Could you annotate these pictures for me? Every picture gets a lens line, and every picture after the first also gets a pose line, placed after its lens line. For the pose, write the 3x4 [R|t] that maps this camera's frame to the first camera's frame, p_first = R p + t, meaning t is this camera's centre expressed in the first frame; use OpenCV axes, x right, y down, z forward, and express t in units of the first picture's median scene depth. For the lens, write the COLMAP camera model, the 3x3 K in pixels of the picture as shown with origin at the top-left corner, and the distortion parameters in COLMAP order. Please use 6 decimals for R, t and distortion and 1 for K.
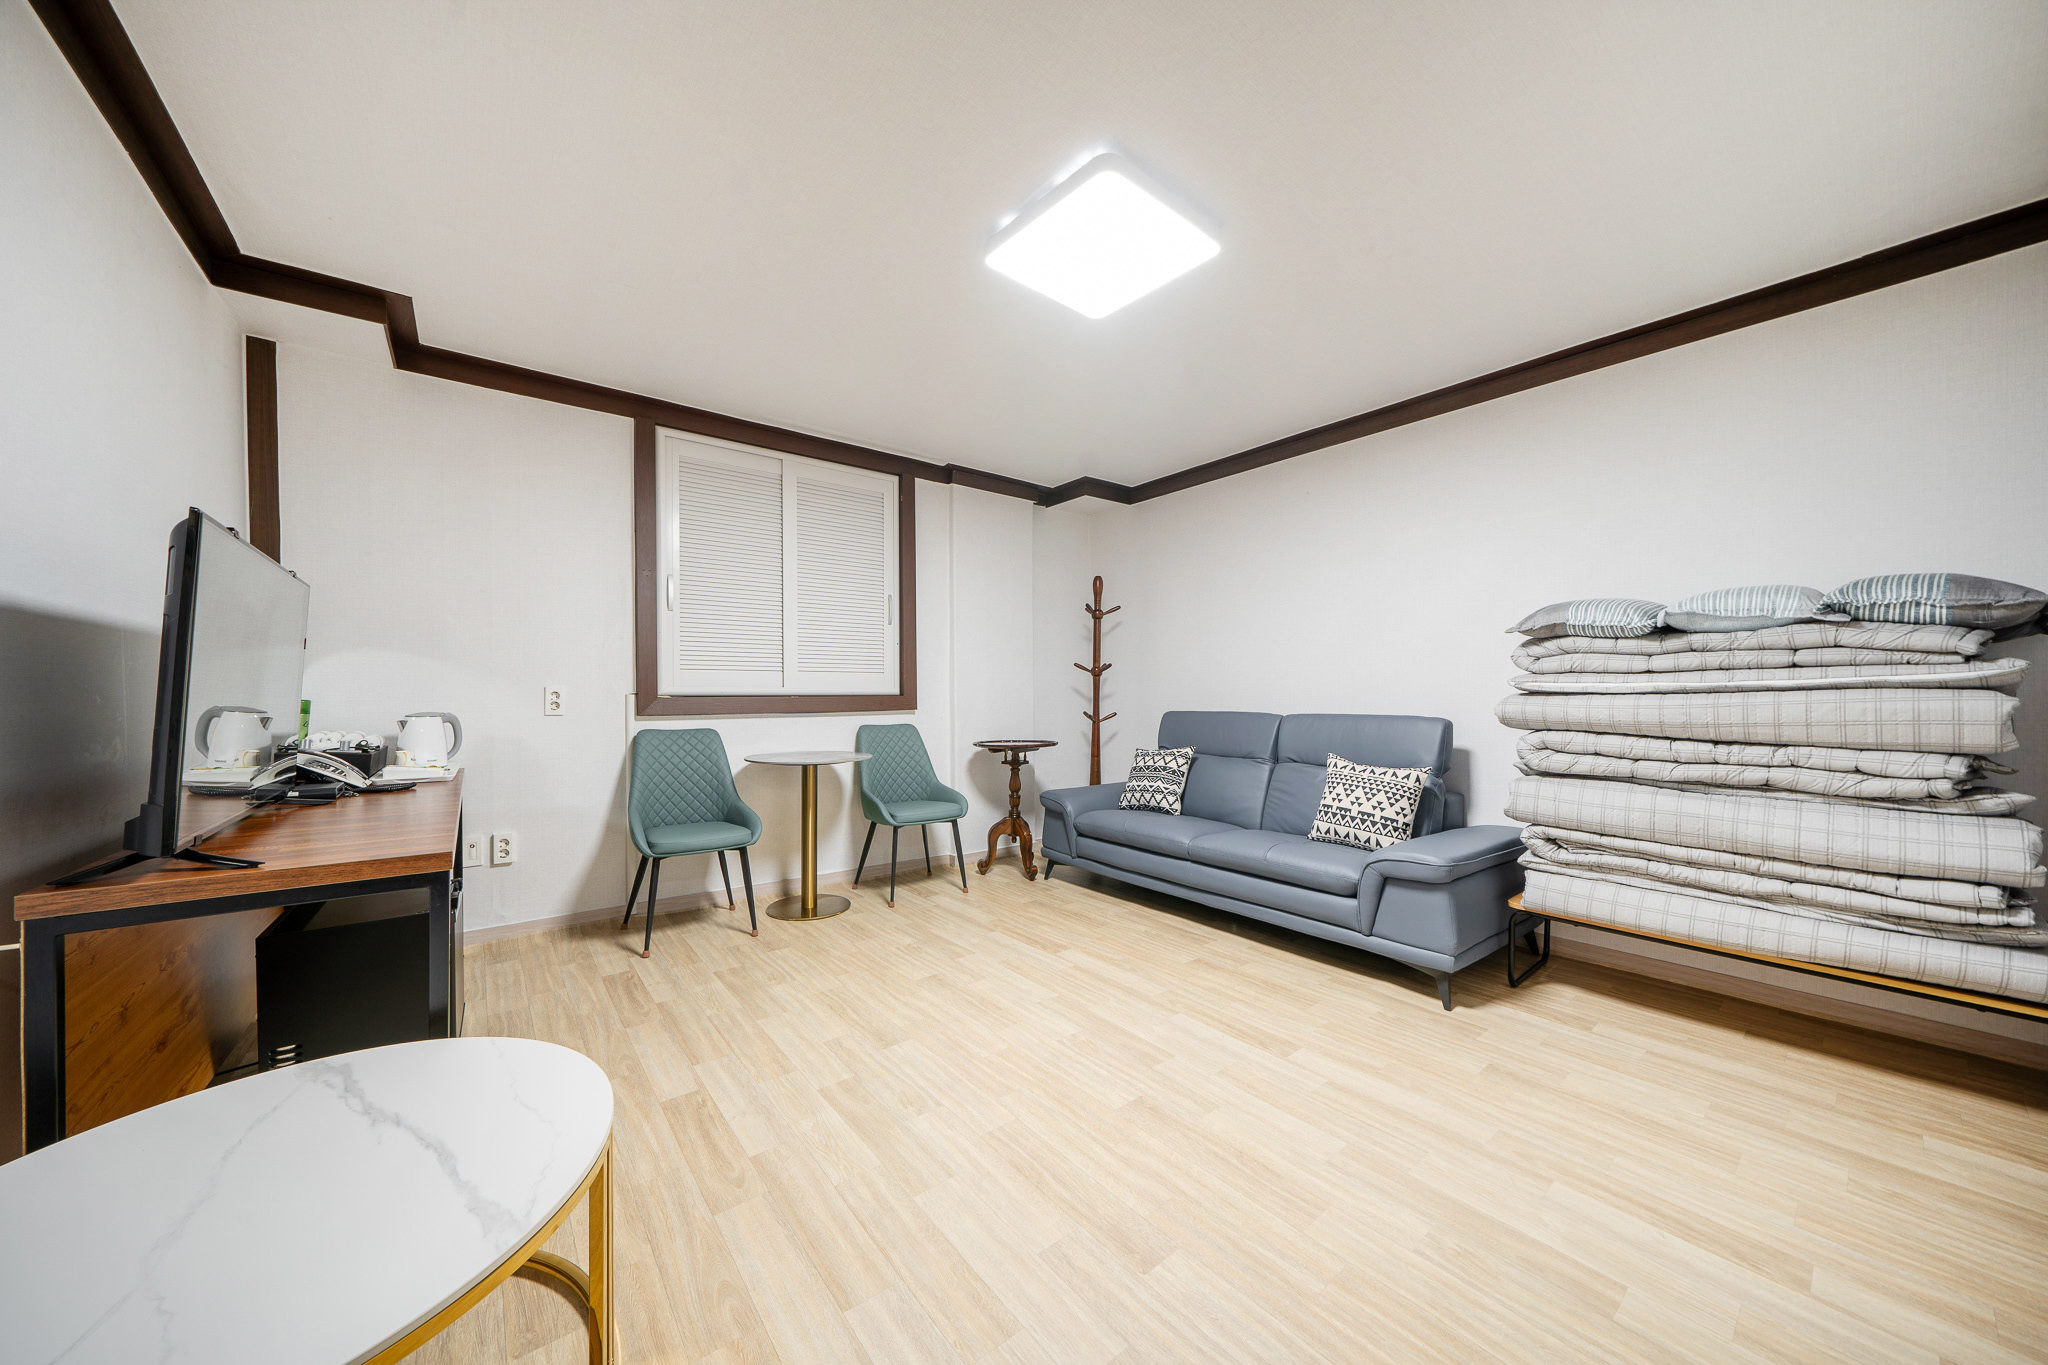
lens RADIAL K [[693.1, 0, 1016.5], [0, 693.1, 693.3], [0, 0, 1]] dist [-0.001285, 0.000009]
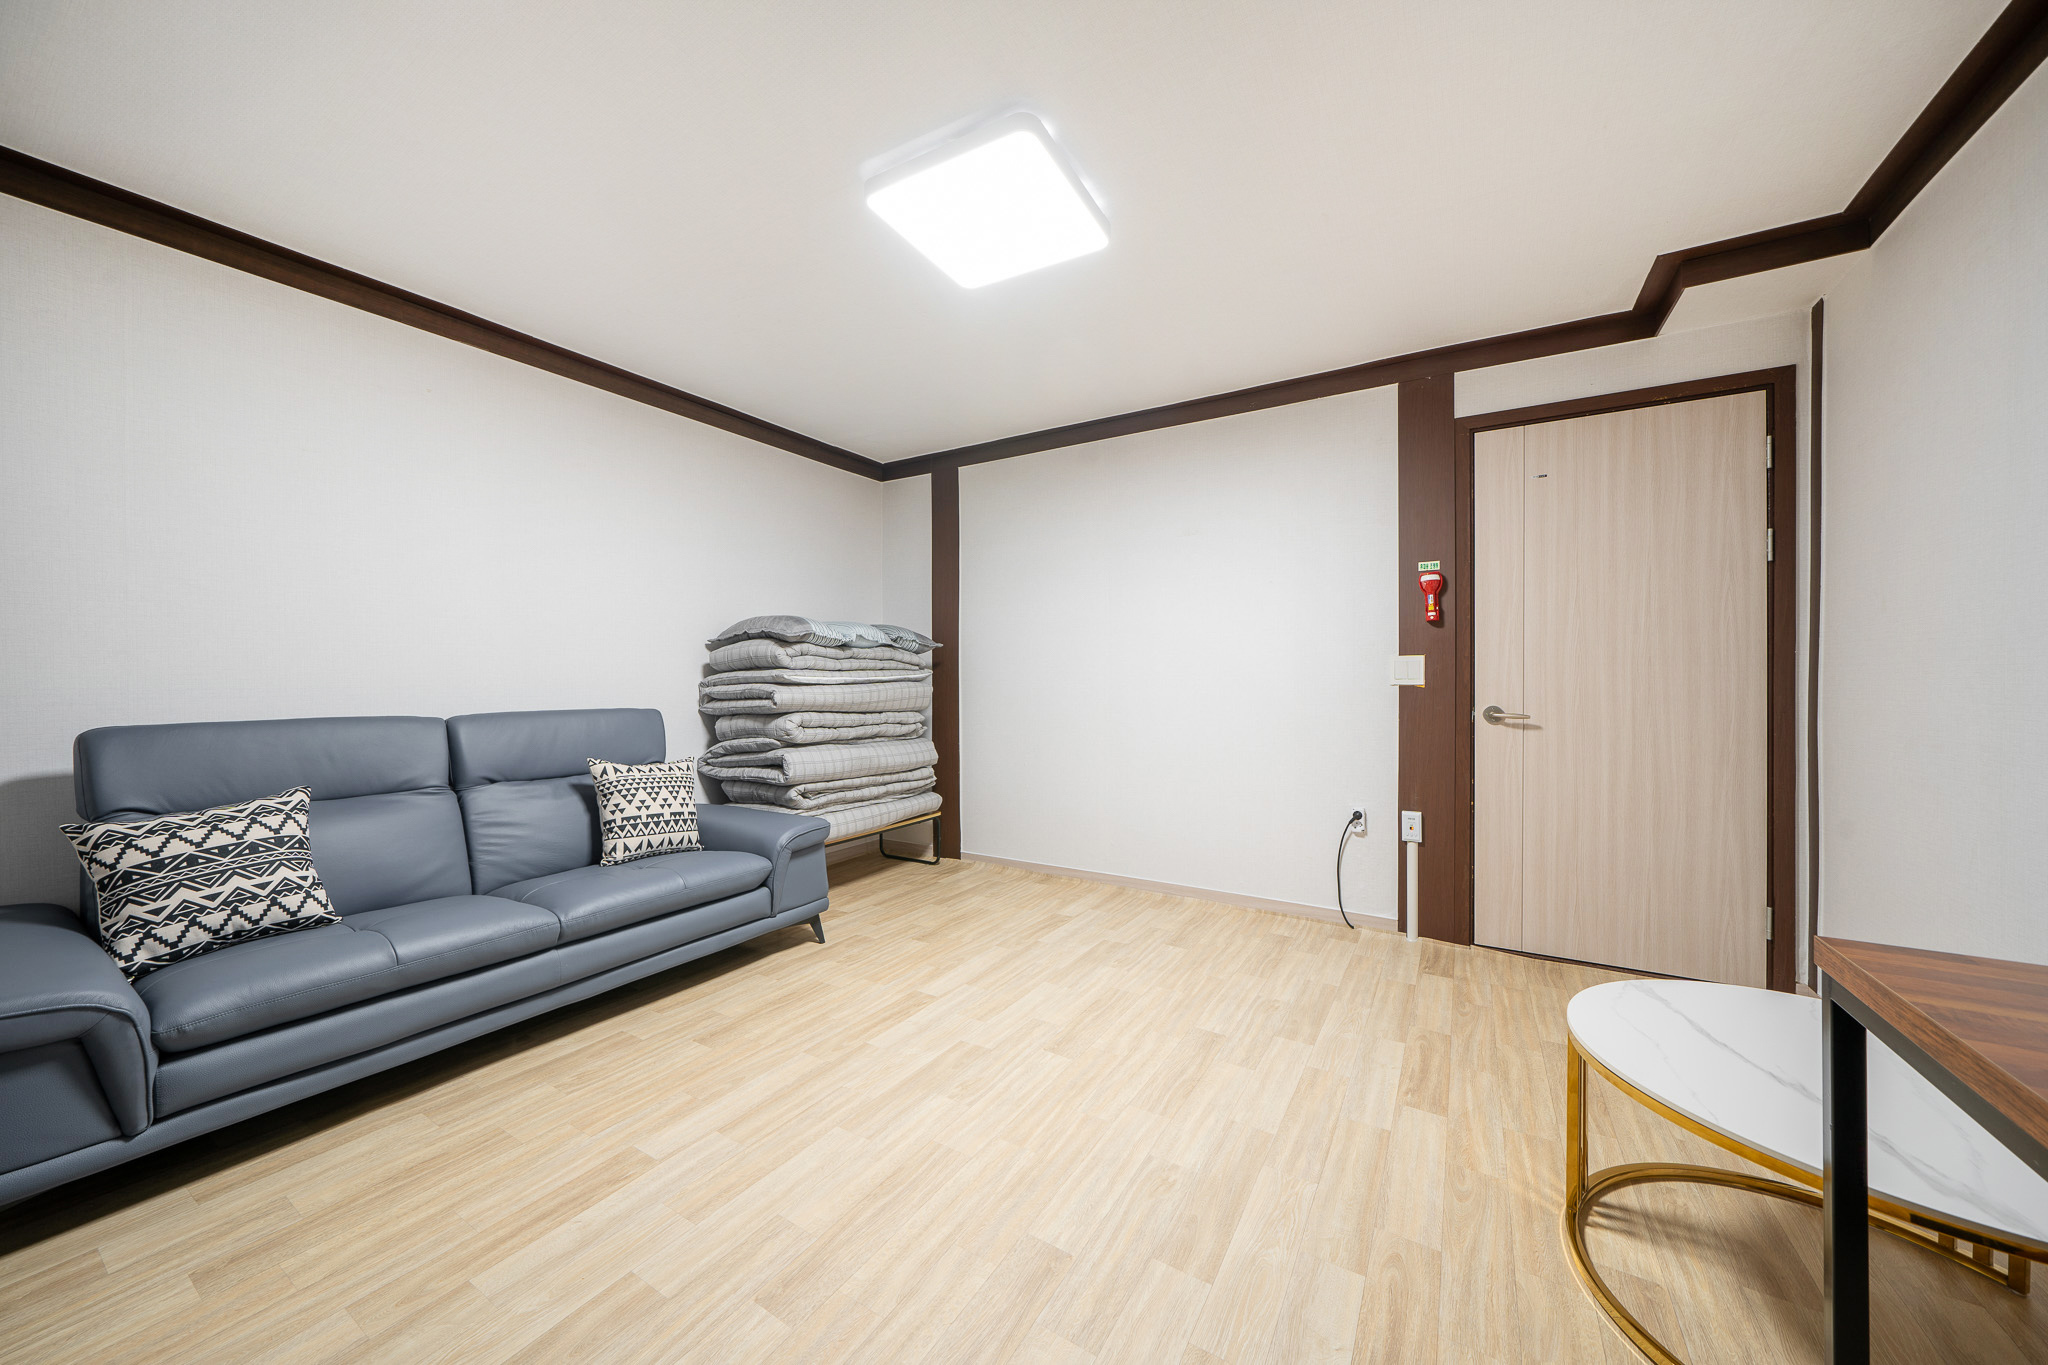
lens RADIAL K [[712.6, 0, 1011.6], [0, 712.6, 676.3], [0, 0, 1]] dist [-0.001825, -0.000074]
pose [[-0.324846, 0.006131, 0.945747, -0.703620], [-0.001943, 0.999973, -0.007150, -0.006813], [-0.945765, -0.004160, -0.324825, 1.128943]]
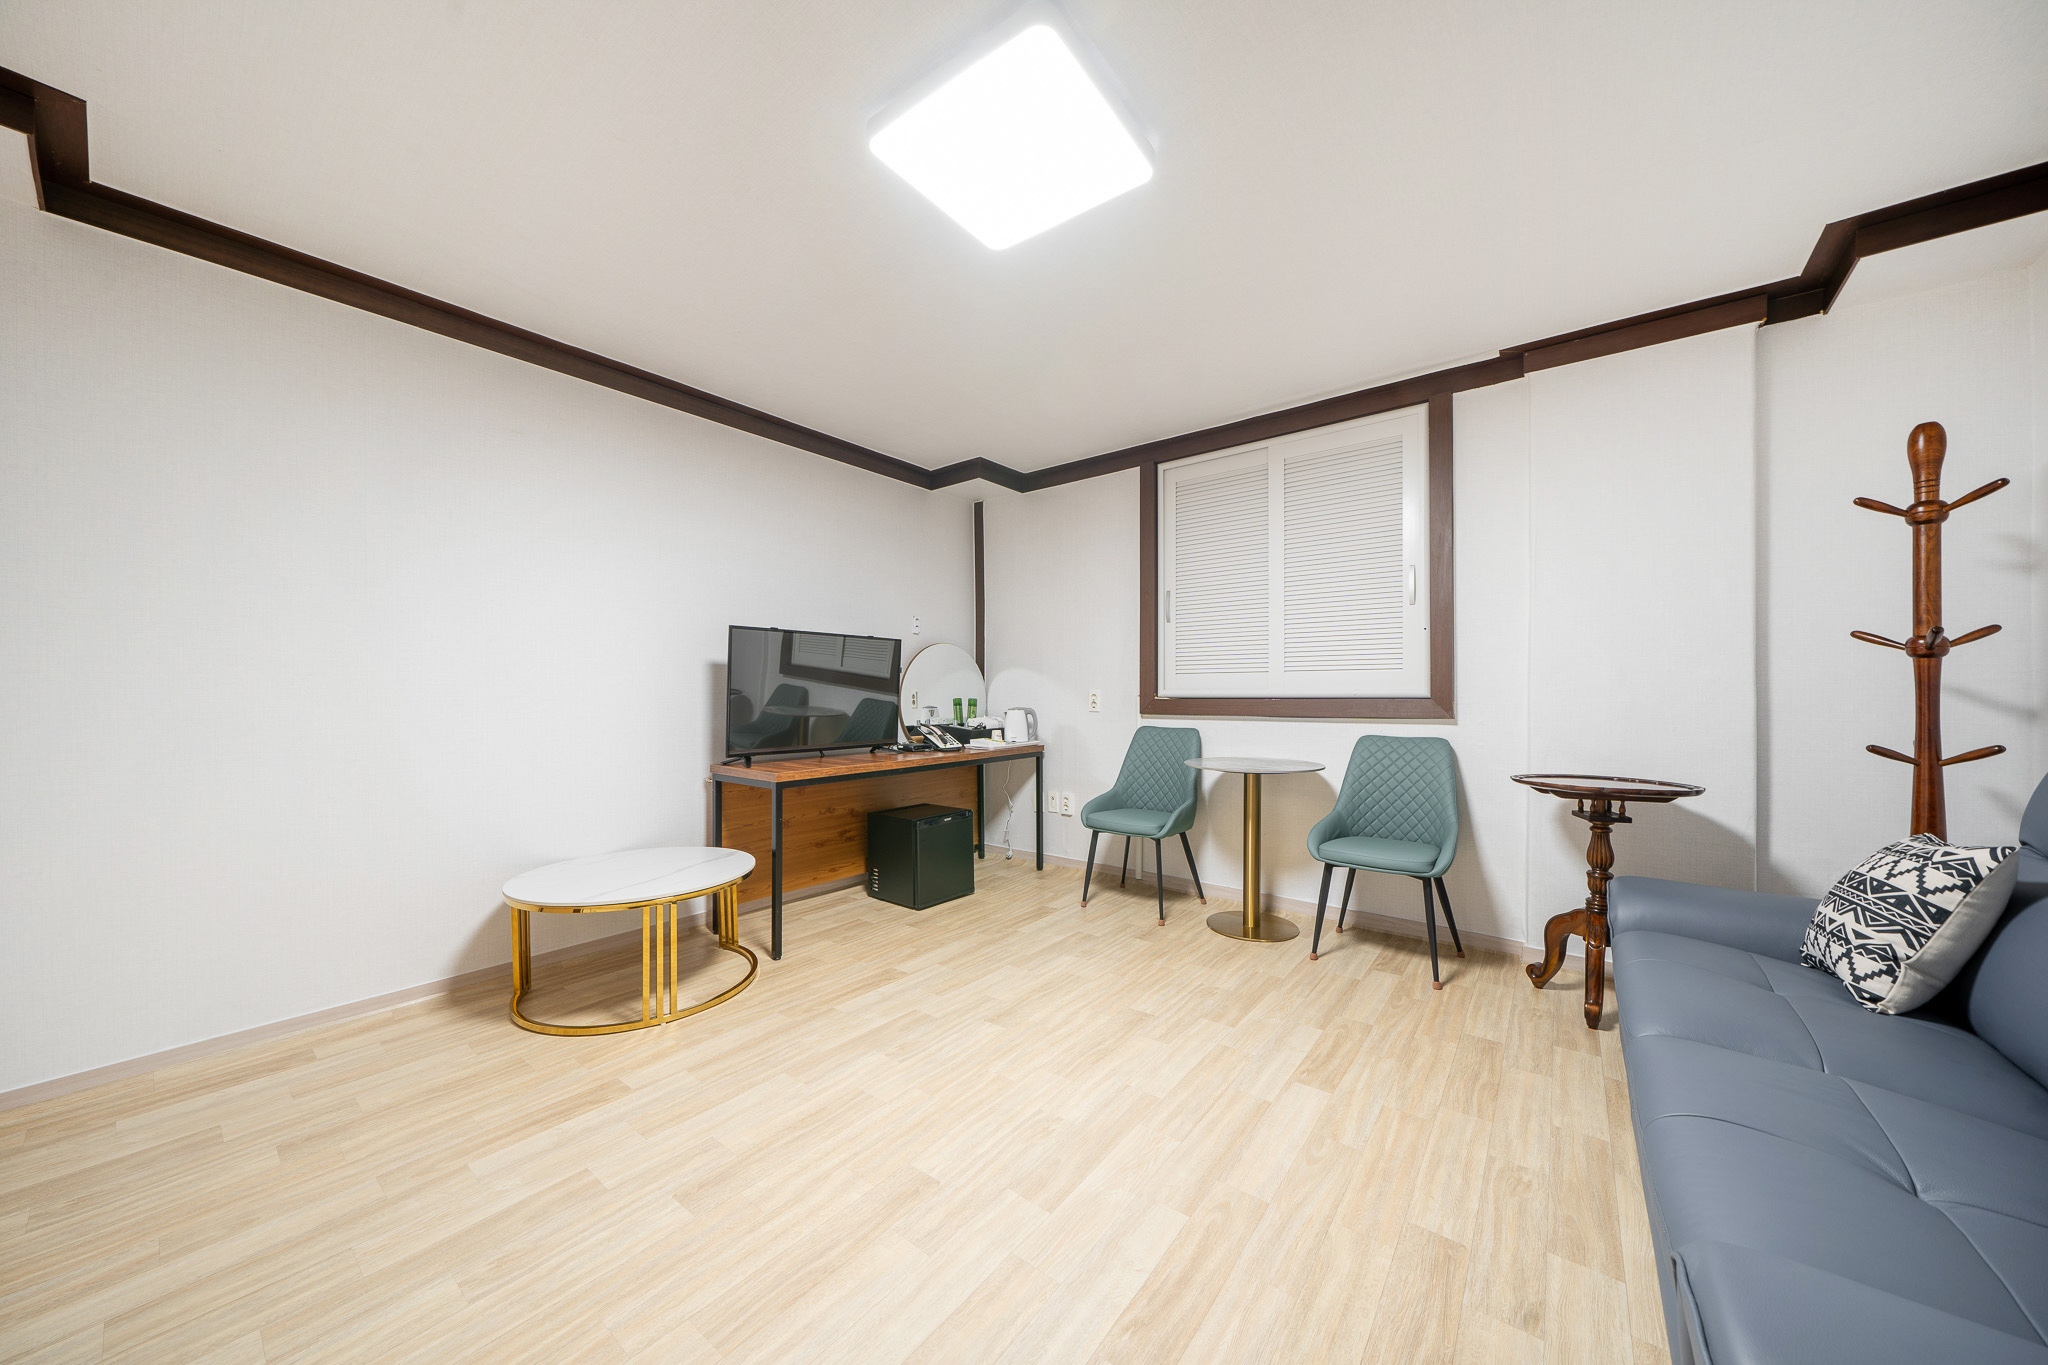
lens RADIAL K [[707.3, 0, 1026.5], [0, 707.3, 696.5], [0, 0, 1]] dist [-0.002307, 0.000068]
pose [[0.239046, 0.004057, -0.971000, 0.814037], [-0.000825, 0.999992, 0.003975, -0.003819], [0.971008, -0.000149, 0.239047, 0.713092]]
